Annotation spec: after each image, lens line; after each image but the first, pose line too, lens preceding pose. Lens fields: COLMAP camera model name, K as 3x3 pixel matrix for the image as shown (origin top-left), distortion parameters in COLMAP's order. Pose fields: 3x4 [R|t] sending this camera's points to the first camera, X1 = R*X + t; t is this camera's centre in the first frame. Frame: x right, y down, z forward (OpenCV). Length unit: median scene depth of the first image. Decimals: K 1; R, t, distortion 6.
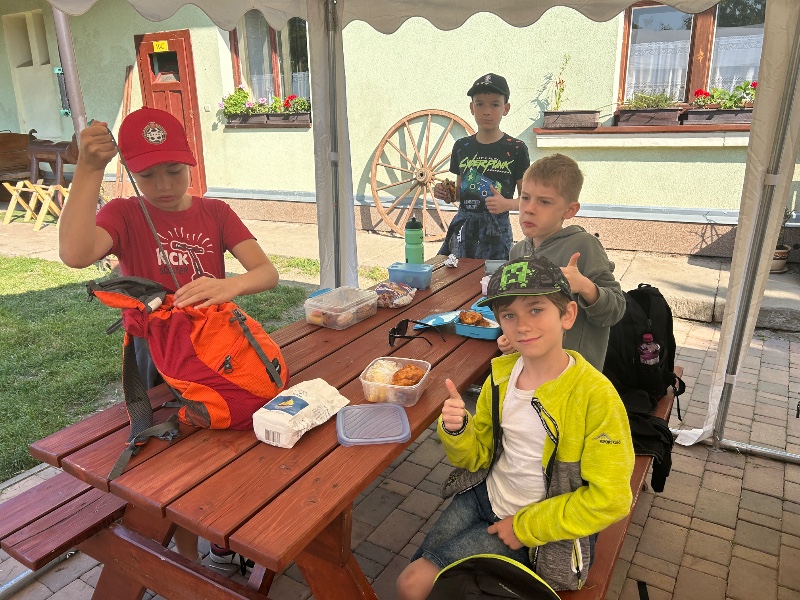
lens RADIAL K [[598.8, 0, 400.1], [0, 598.8, 301.9], [0, 0, 1]] dist [0.026927, -0.027957]
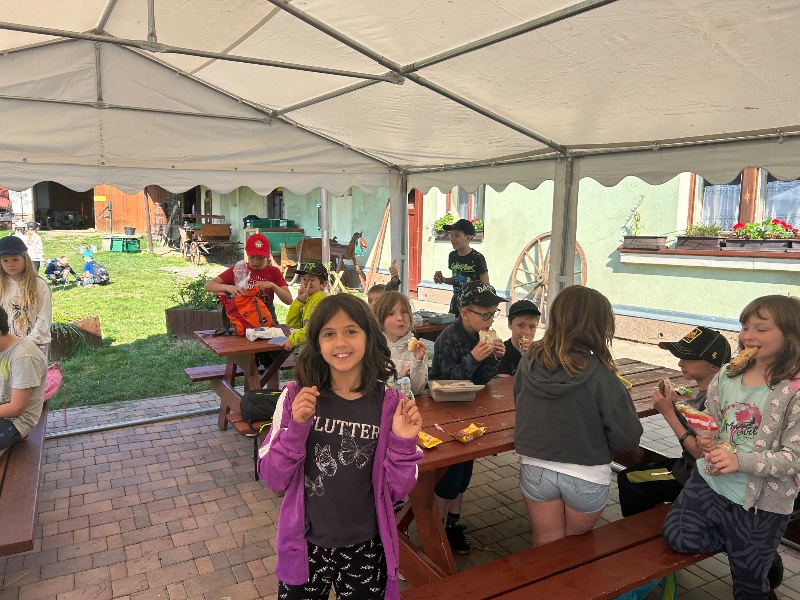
lens RADIAL K [[613.2, 0, 397.8], [0, 613.2, 304.3], [0, 0, 1]] dist [0.032698, -0.006594]
pose [[0.860197, 0.085076, -0.502816, 0.515736], [-0.169557, 0.977604, -0.124660, 0.079581], [0.480949, 0.192488, 0.855357, -0.359581]]
